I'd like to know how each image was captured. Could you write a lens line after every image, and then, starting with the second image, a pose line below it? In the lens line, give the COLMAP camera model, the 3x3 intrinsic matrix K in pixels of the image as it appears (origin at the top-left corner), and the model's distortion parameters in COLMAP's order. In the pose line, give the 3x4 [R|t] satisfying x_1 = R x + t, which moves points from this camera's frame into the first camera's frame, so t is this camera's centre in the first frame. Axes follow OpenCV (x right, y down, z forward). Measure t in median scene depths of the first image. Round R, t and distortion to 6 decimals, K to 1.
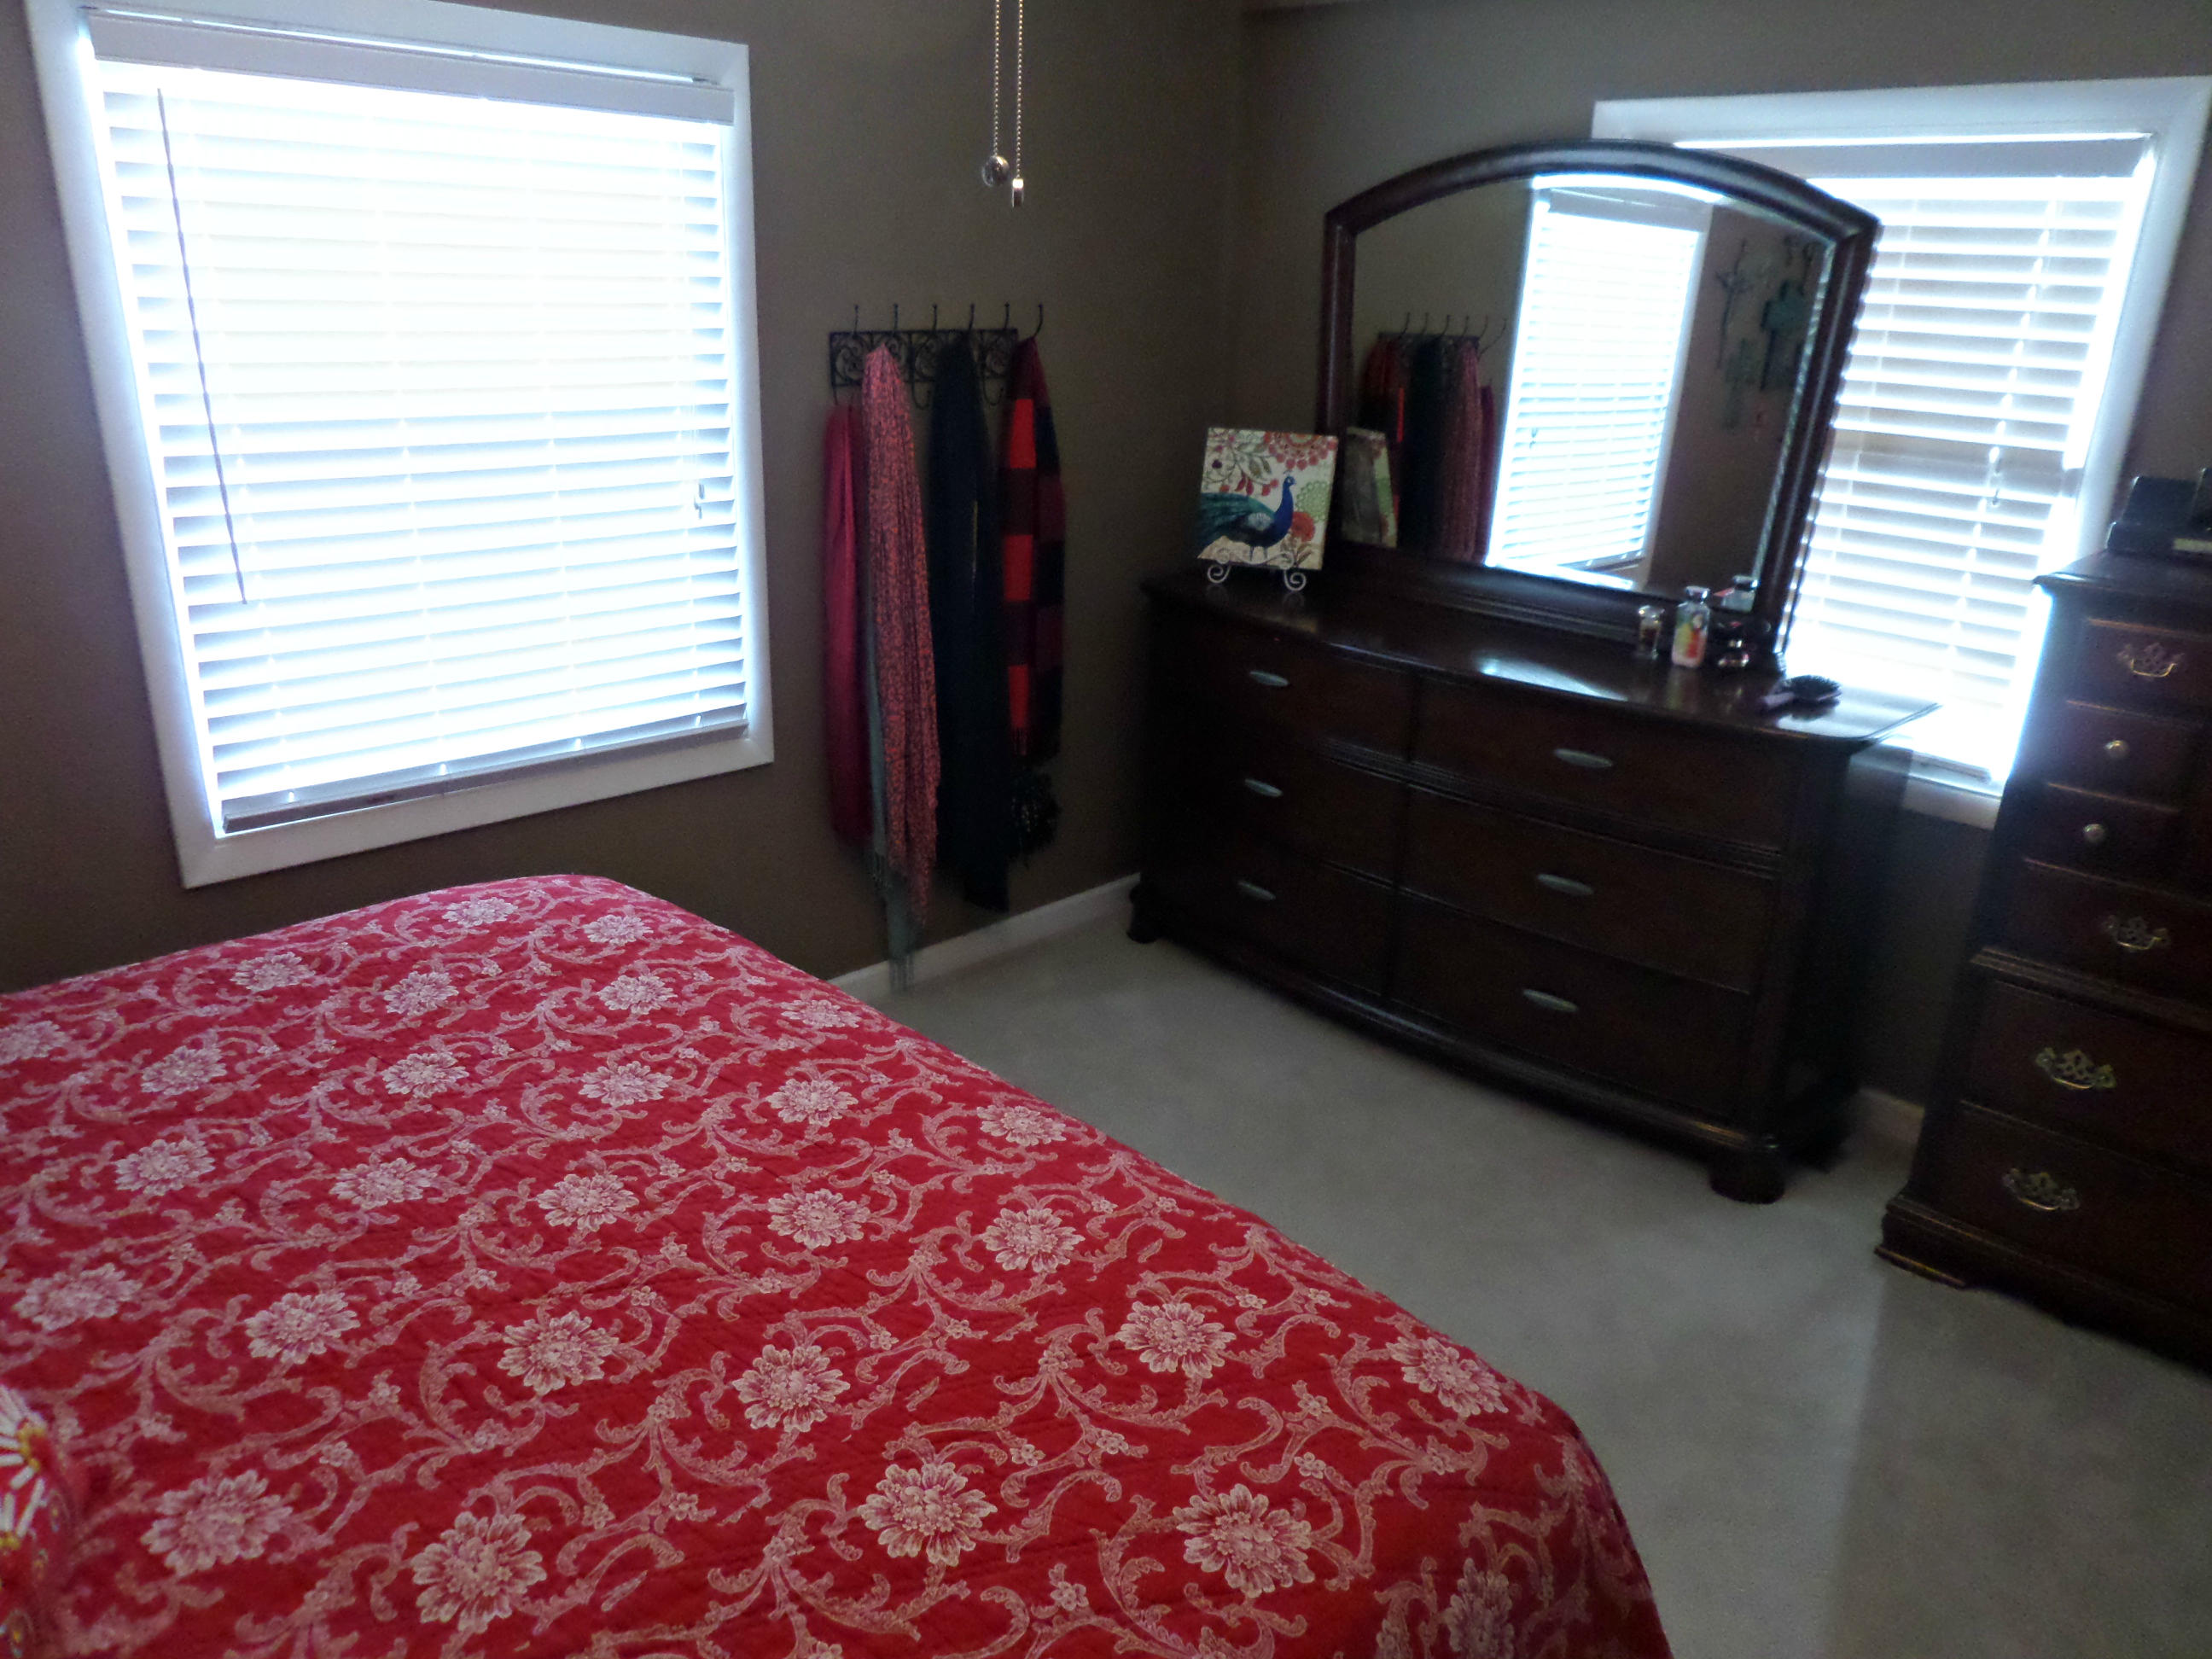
lens RADIAL K [[1597.2, 0, 1104.7], [0, 1597.2, 831.4], [0, 0, 1]] dist [-0.006707, 0.000129]
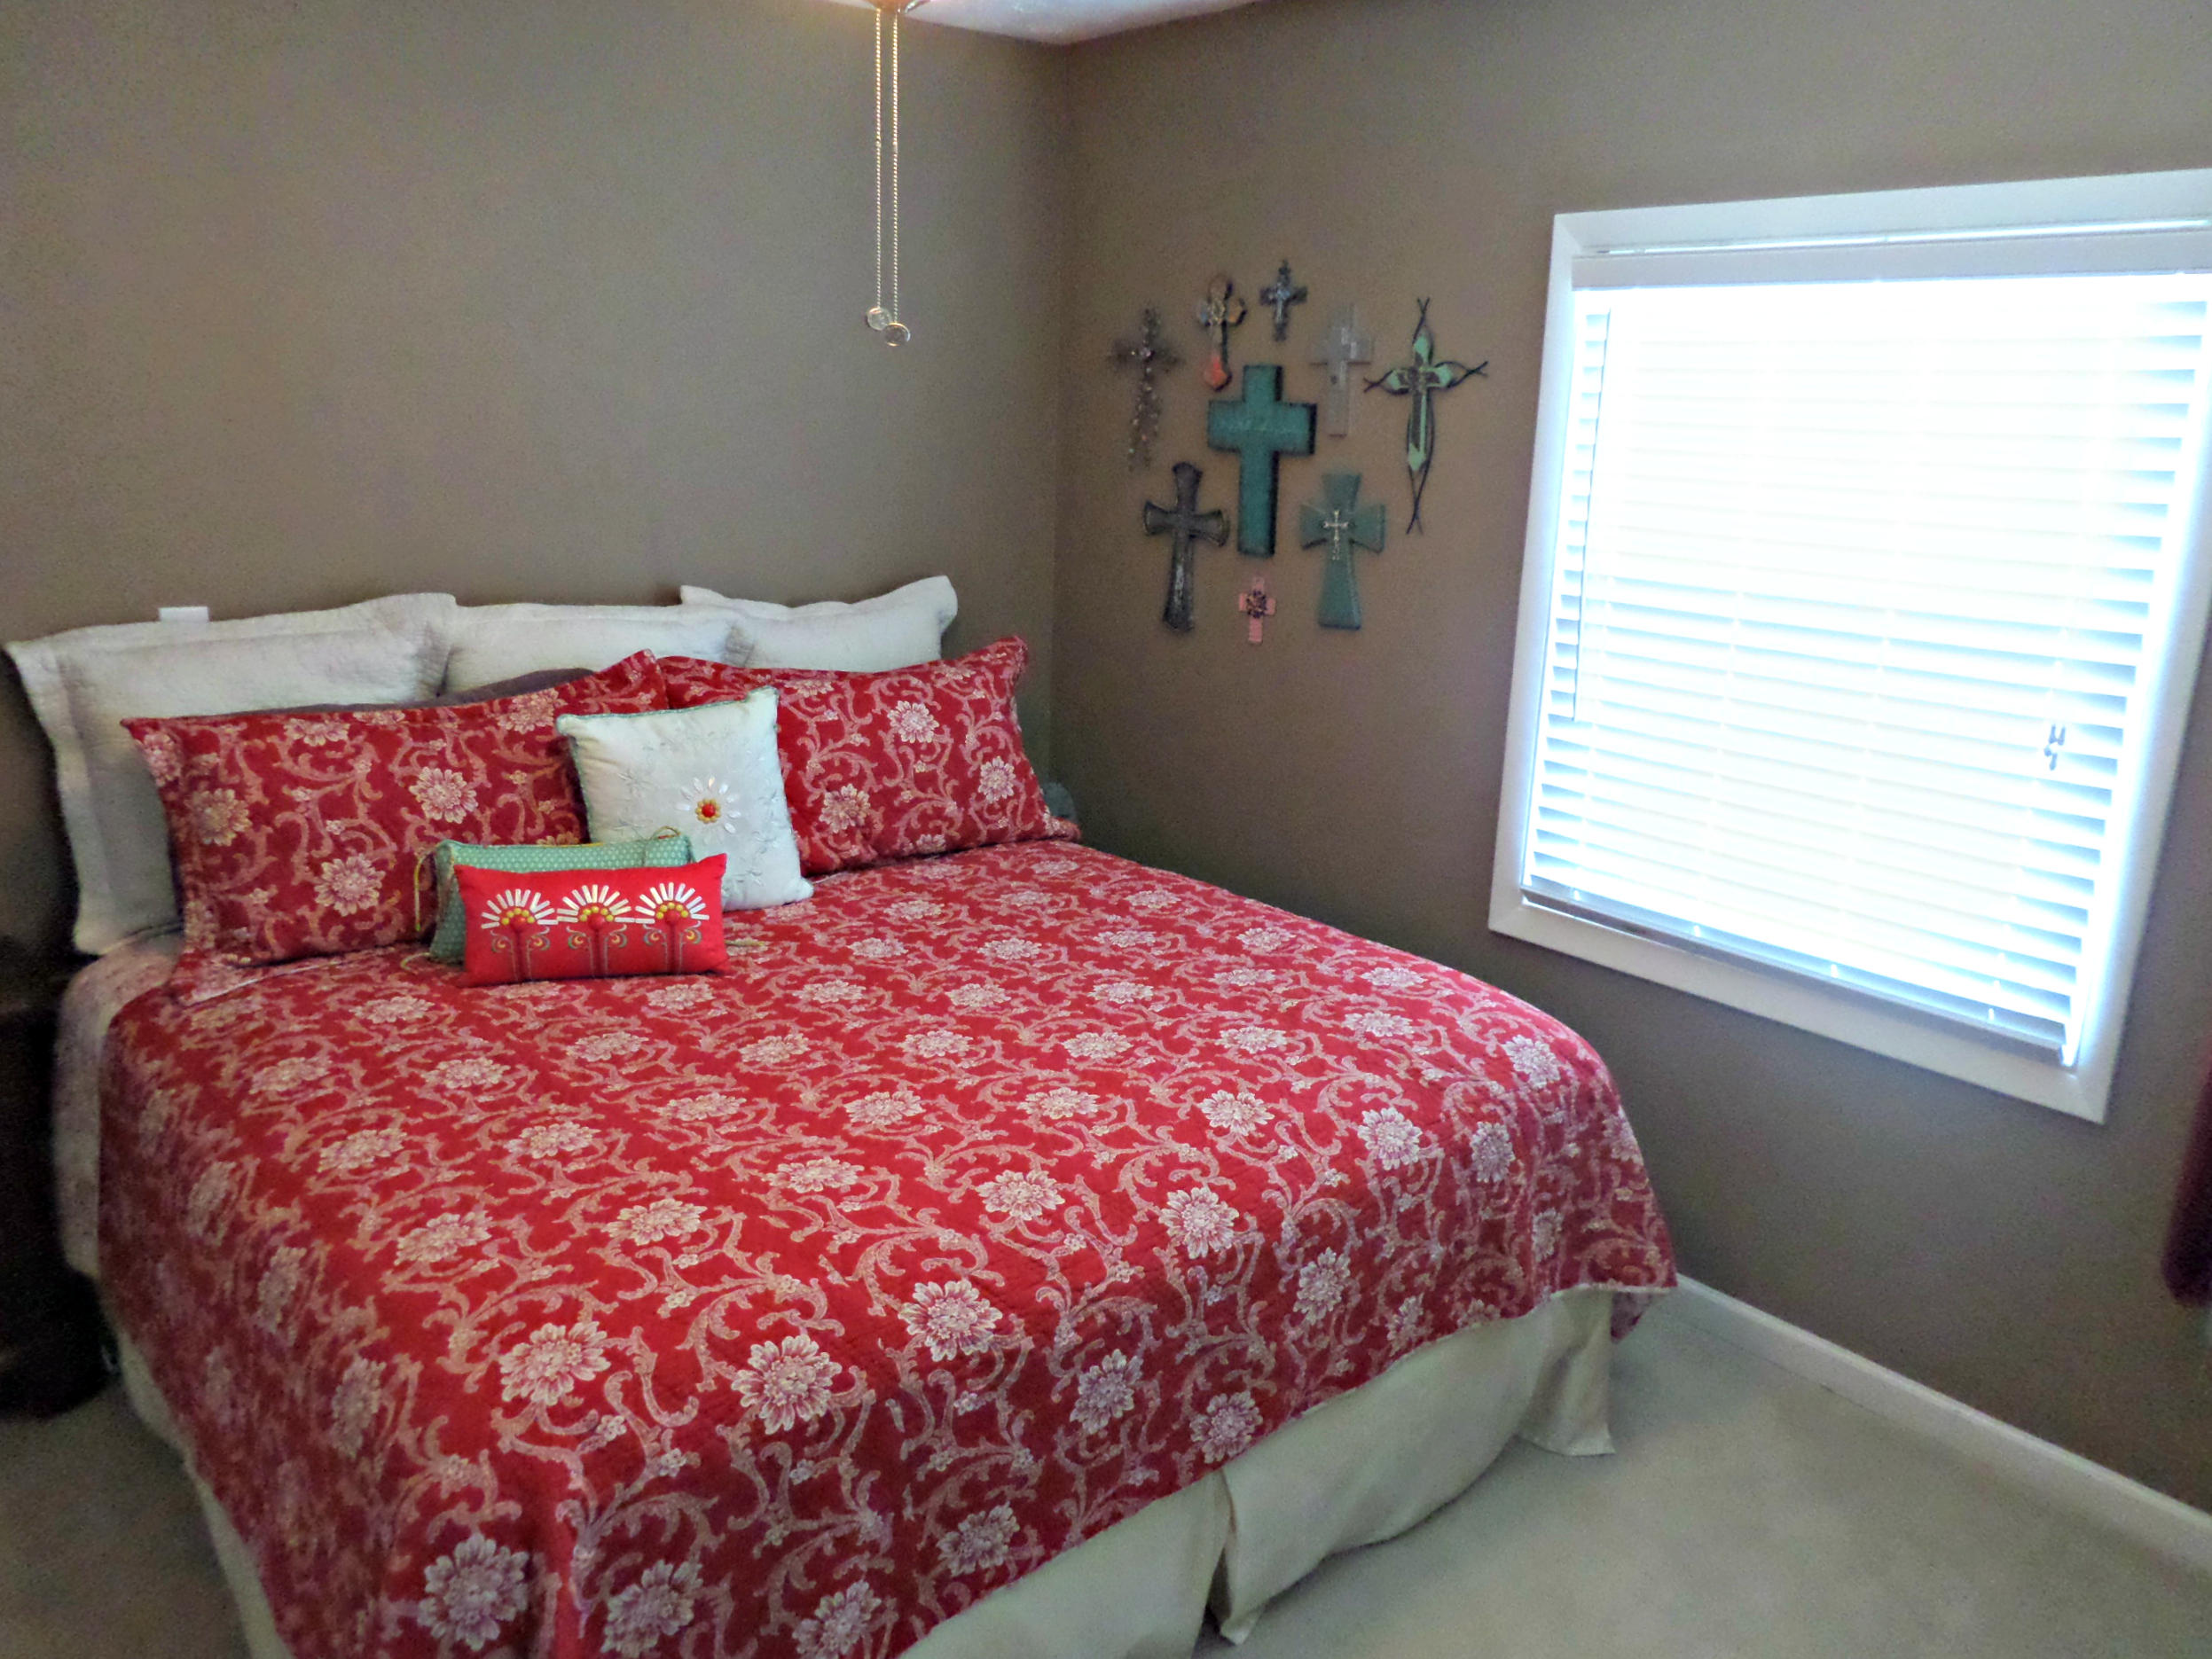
lens RADIAL K [[1597.0, 0, 1051.5], [0, 1597.0, 809.8], [0, 0, 1]] dist [-0.006707, 0.000129]
pose [[-0.097273, 0.207562, -0.973373, 0.896068], [-0.367464, 0.901419, 0.228941, -0.285724], [0.924937, 0.379949, -0.011412, 0.913871]]
